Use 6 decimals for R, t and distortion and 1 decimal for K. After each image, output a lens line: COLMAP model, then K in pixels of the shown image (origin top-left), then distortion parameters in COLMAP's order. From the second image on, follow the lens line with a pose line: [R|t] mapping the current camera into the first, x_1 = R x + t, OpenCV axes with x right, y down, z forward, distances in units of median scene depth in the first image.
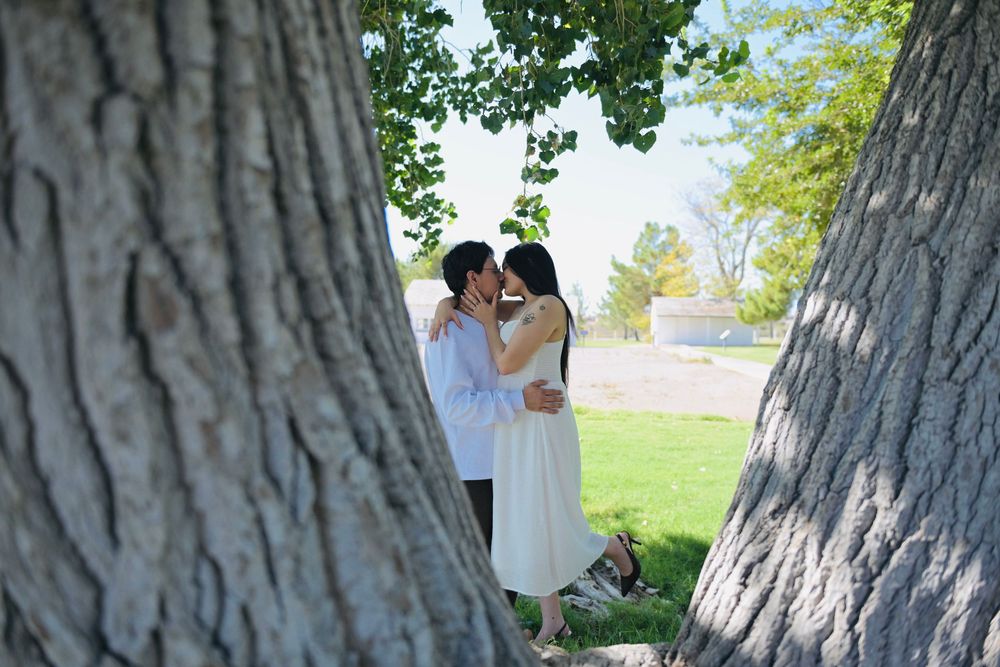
lens RADIAL K [[716.3, 0, 500.0], [0, 716.3, 333.5], [0, 0, 1]] dist [-0.009341, -0.000801]
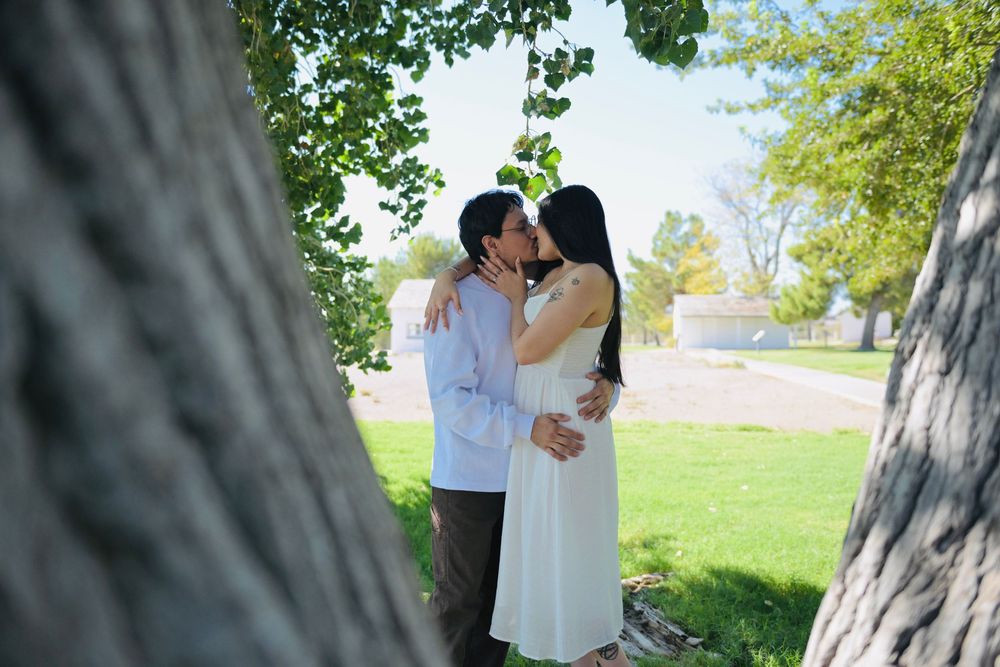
lens RADIAL K [[810.8, 0, 500.0], [0, 810.8, 333.5], [0, 0, 1]] dist [-0.011735, -0.000030]
pose [[0.999871, -0.015690, -0.003291, 0.019811], [0.015665, 0.999849, -0.007526, 0.071713], [0.003409, 0.007473, 0.999966, 0.304085]]
